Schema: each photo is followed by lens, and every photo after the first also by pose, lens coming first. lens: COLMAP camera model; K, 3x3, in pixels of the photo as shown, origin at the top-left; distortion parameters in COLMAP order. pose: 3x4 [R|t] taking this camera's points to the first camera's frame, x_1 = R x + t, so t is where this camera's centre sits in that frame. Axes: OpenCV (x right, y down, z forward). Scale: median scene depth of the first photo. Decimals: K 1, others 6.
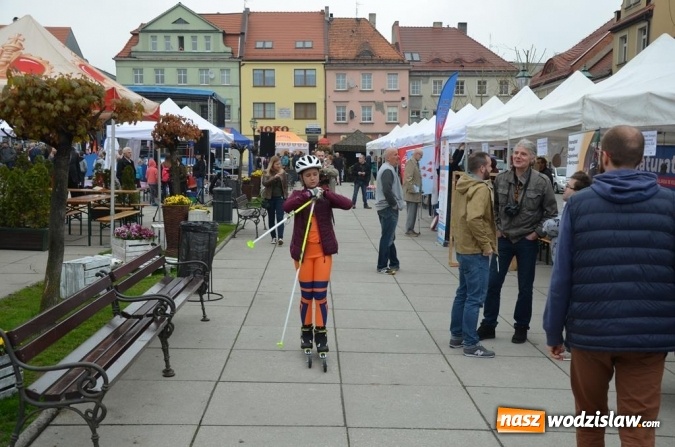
lens RADIAL K [[764.8, 0, 337.5], [0, 764.8, 223.5], [0, 0, 1]] dist [0.010549, 0.297873]
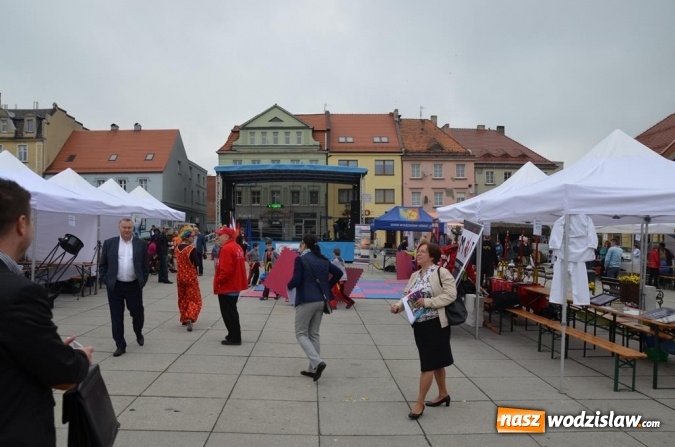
lens RADIAL K [[523.7, 0, 338.5], [0, 523.7, 232.4], [0, 0, 1]] dist [-0.147434, 0.123651]
pose [[0.999849, -0.001217, 0.017344, -0.124344], [0.002714, 0.996244, -0.086553, -0.028191], [-0.017174, 0.086587, 0.996096, 0.241043]]
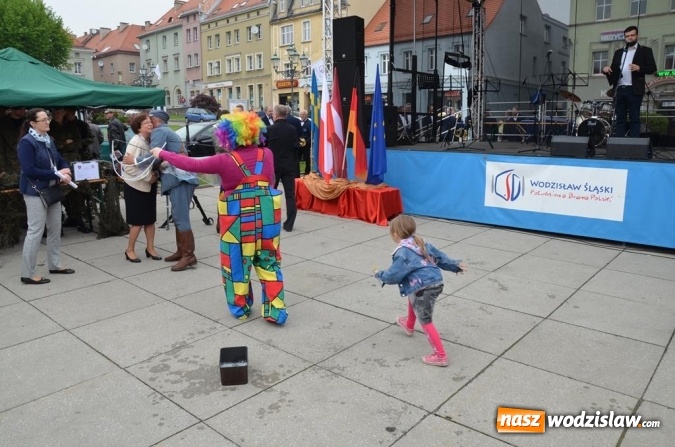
lens RADIAL K [[535.1, 0, 337.5], [0, 535.1, 223.5], [0, 0, 1]] dist [-0.127231, 0.106491]
pose [[0.741686, 0.112247, -0.661288, -0.114718], [-0.043185, 0.991844, 0.119921, -0.050805], [0.669356, -0.060386, 0.740484, 0.507926]]
